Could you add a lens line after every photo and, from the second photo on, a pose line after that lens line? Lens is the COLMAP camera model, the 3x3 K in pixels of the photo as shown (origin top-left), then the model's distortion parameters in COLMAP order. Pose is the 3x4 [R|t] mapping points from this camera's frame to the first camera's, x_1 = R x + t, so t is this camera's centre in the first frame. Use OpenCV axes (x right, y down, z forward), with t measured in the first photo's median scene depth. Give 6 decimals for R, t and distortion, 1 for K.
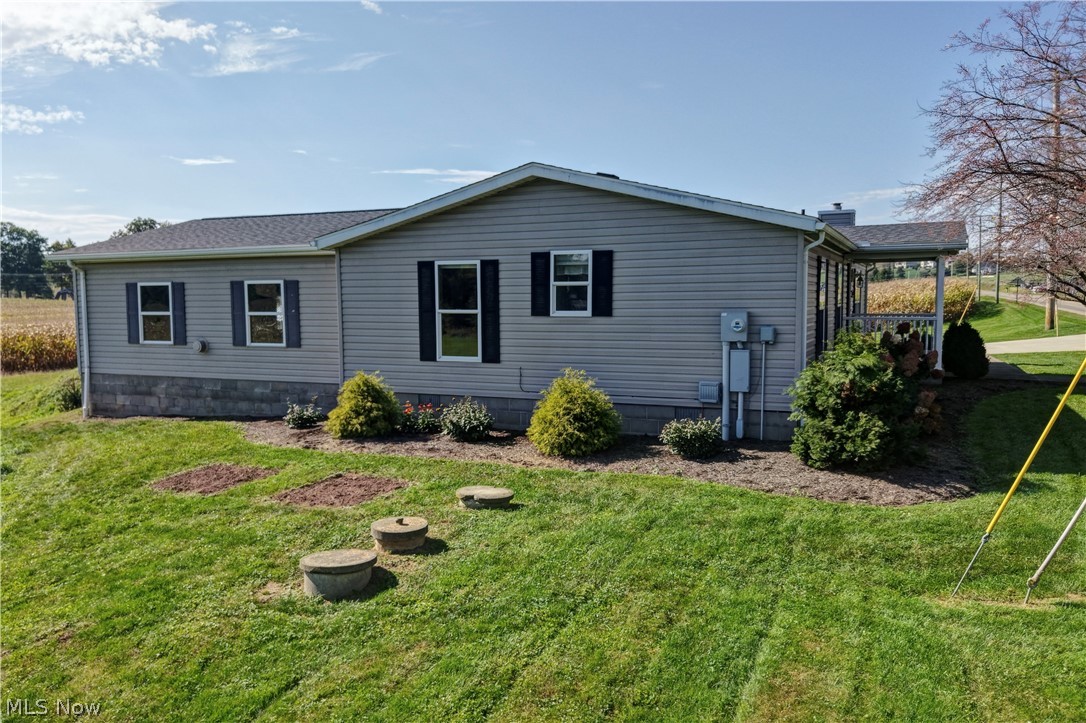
lens RADIAL K [[862.9, 0, 543.0], [0, 862.9, 361.5], [0, 0, 1]] dist [0.002673, 0.000514]
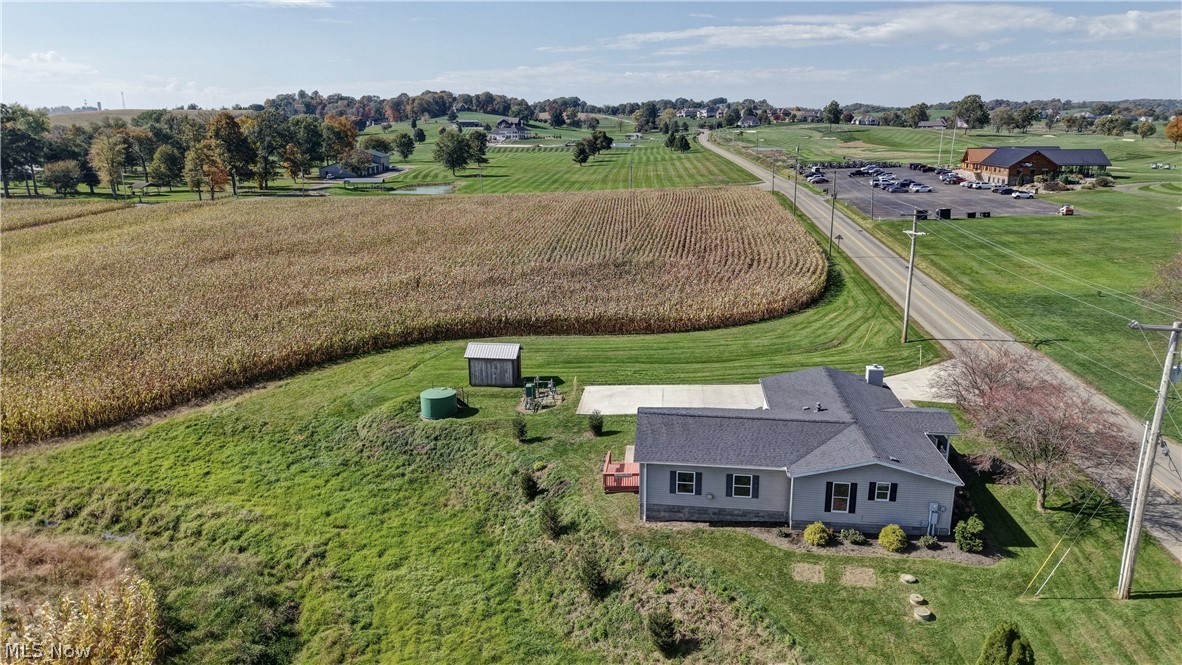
lens RADIAL K [[801.0, 0, 591.0], [0, 801.0, 332.5], [0, 0, 1]] dist [0.002087, -0.000256]
pose [[0.951871, -0.073104, 0.297654, -1.681882], [0.014726, 0.980926, 0.193823, -1.152511], [-0.306146, -0.180111, 0.934791, -1.240450]]
